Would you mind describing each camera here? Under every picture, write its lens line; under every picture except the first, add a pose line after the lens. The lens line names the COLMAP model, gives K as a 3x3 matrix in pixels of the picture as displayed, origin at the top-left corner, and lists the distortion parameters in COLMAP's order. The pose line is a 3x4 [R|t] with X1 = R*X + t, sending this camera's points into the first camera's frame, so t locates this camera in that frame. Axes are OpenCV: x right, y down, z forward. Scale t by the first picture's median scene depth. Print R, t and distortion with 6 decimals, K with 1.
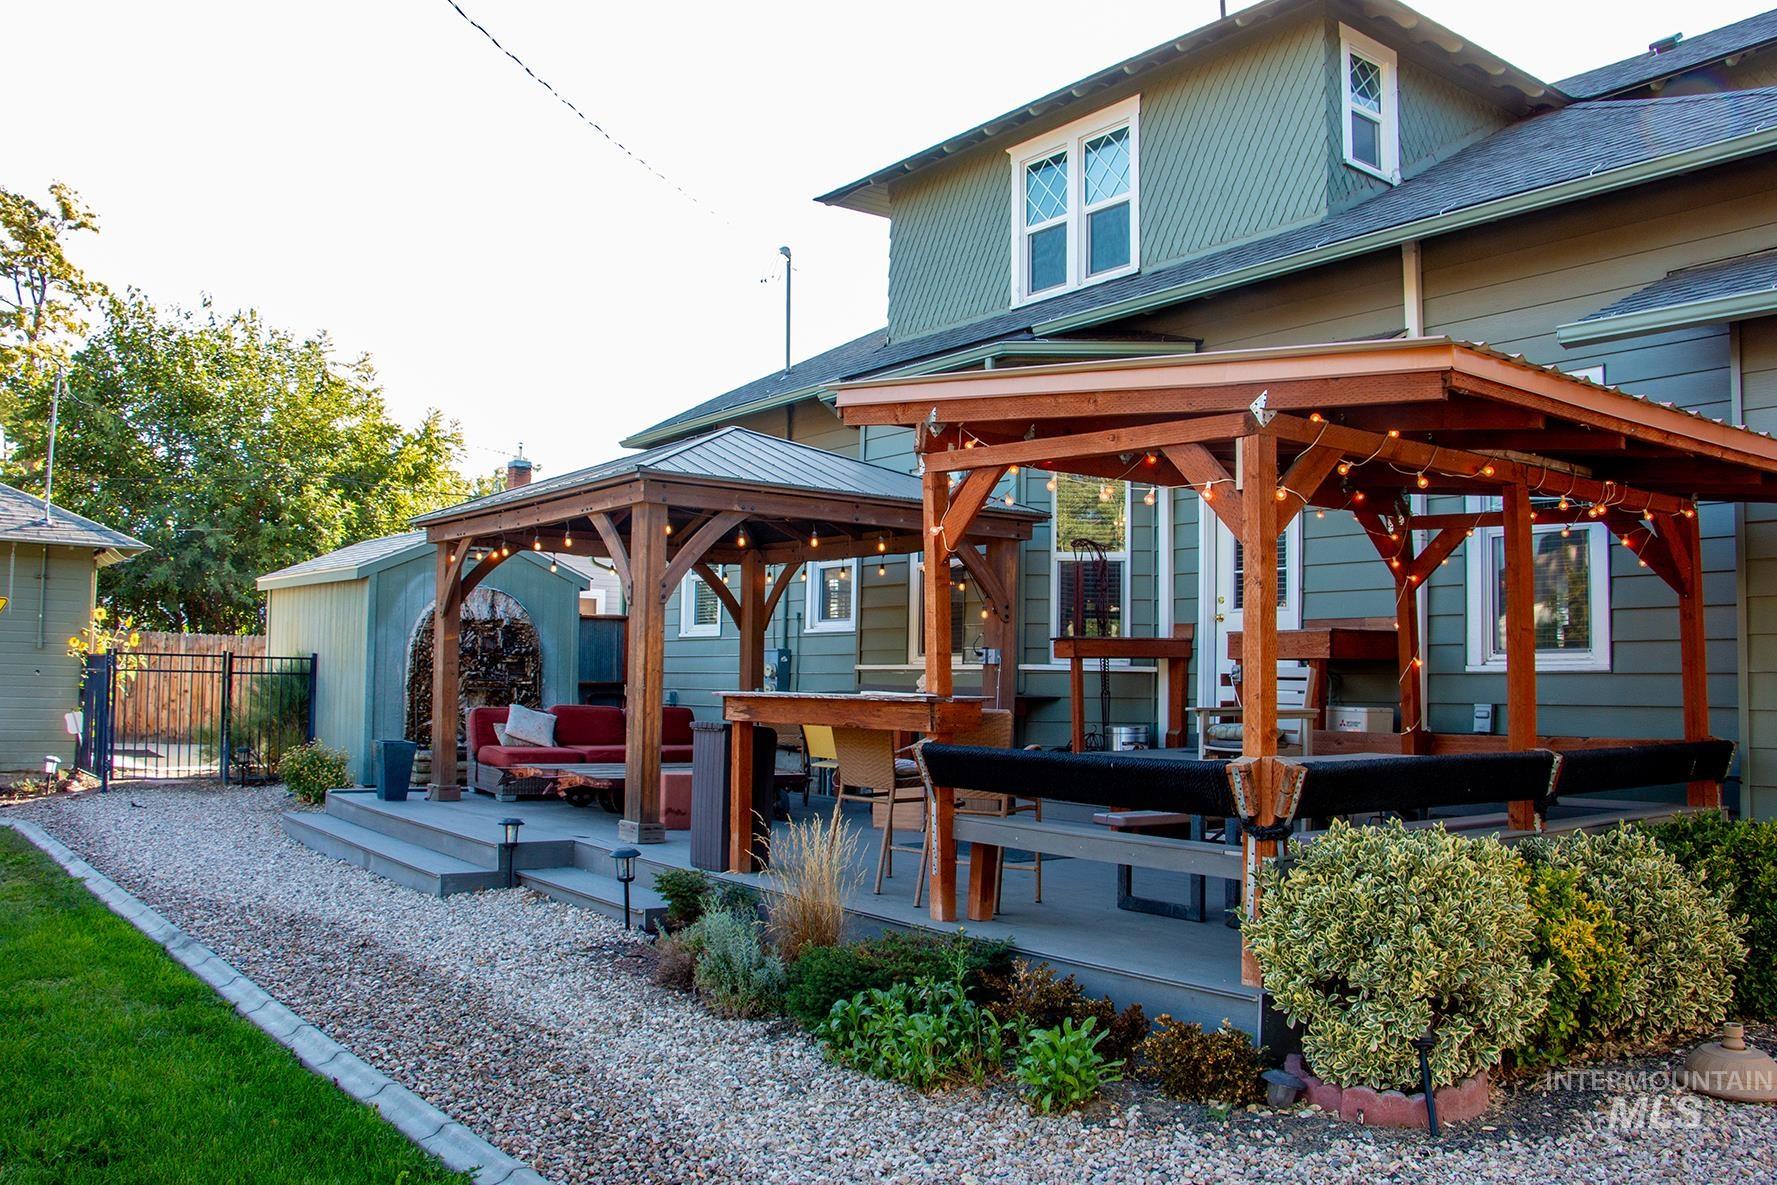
lens RADIAL K [[1476.3, 0, 888.5], [0, 1476.3, 592.5], [0, 0, 1]] dist [-0.113712, 0.011987]
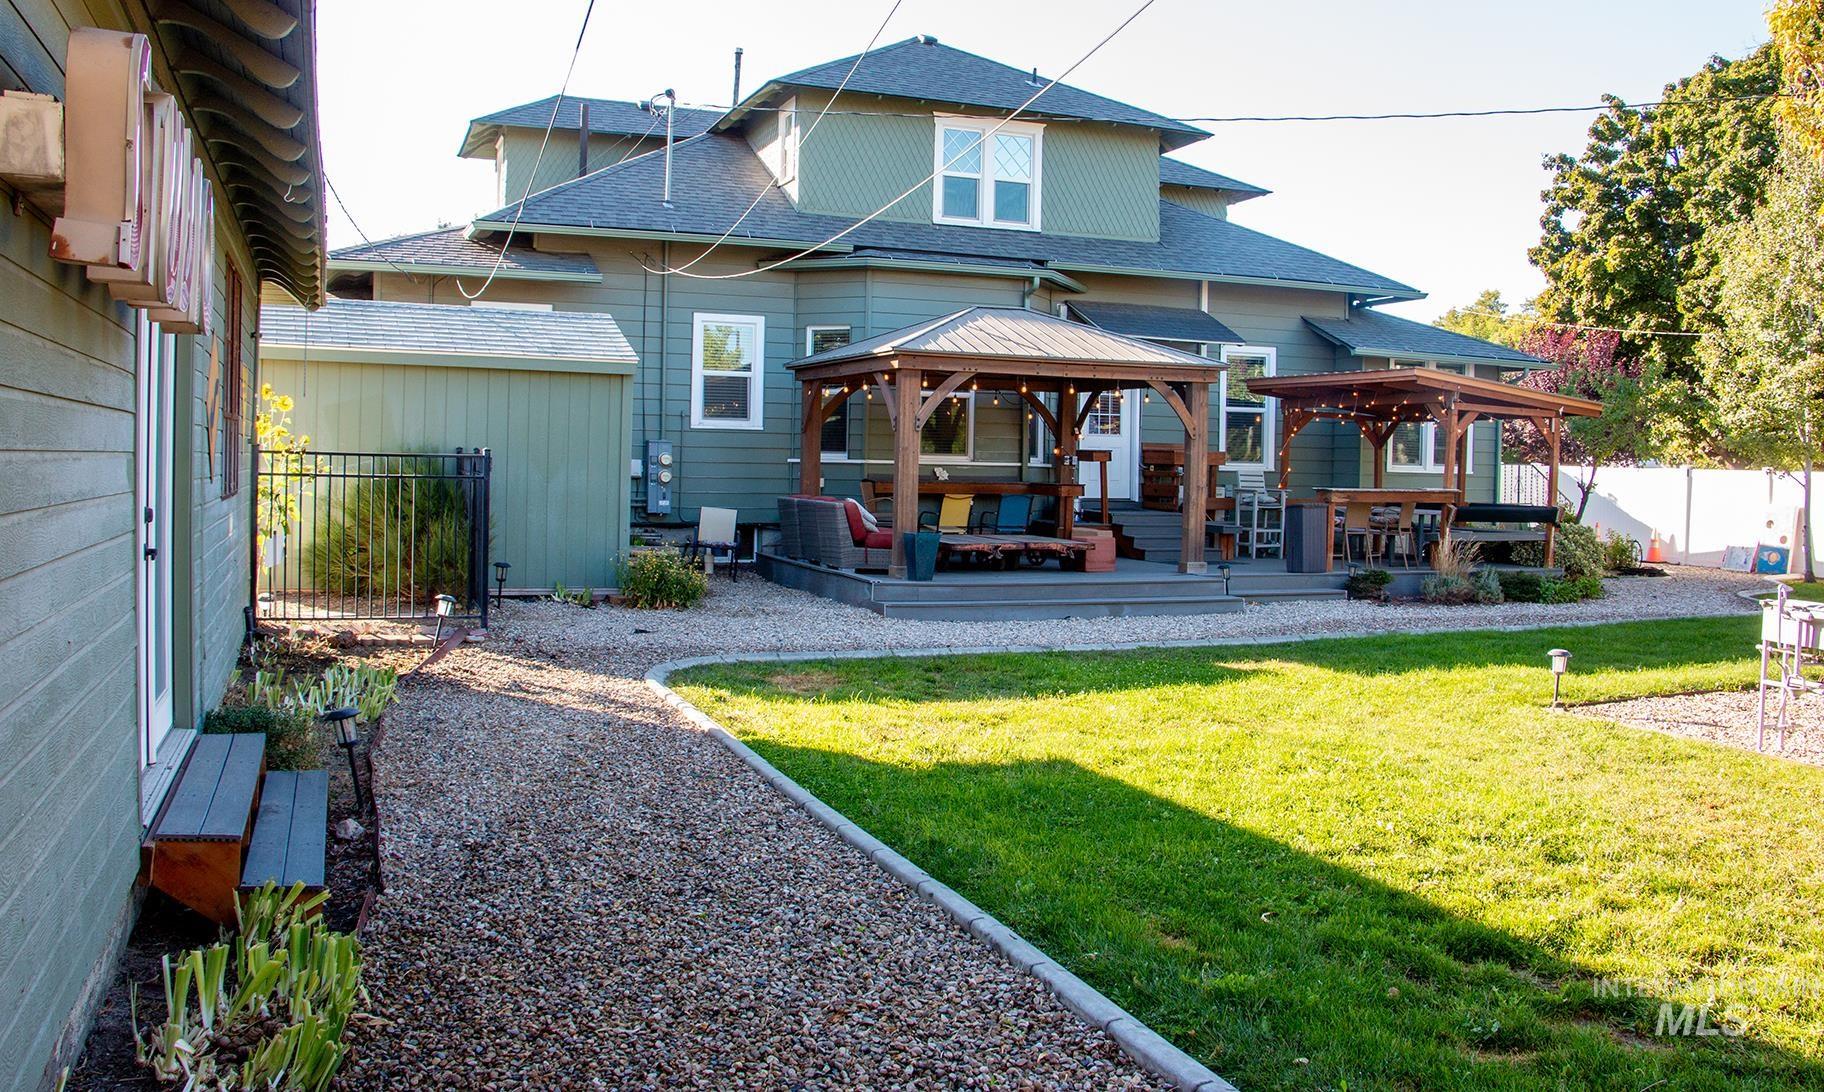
lens RADIAL K [[1505.2, 0, 912.0], [0, 1505.2, 546.0], [0, 0, 1]] dist [-0.001605, -0.000427]
pose [[0.277262, -0.069168, 0.958302, -1.452103], [-0.075030, 0.992801, 0.093366, -0.007459], [-0.957860, -0.097788, 0.270076, 0.585827]]
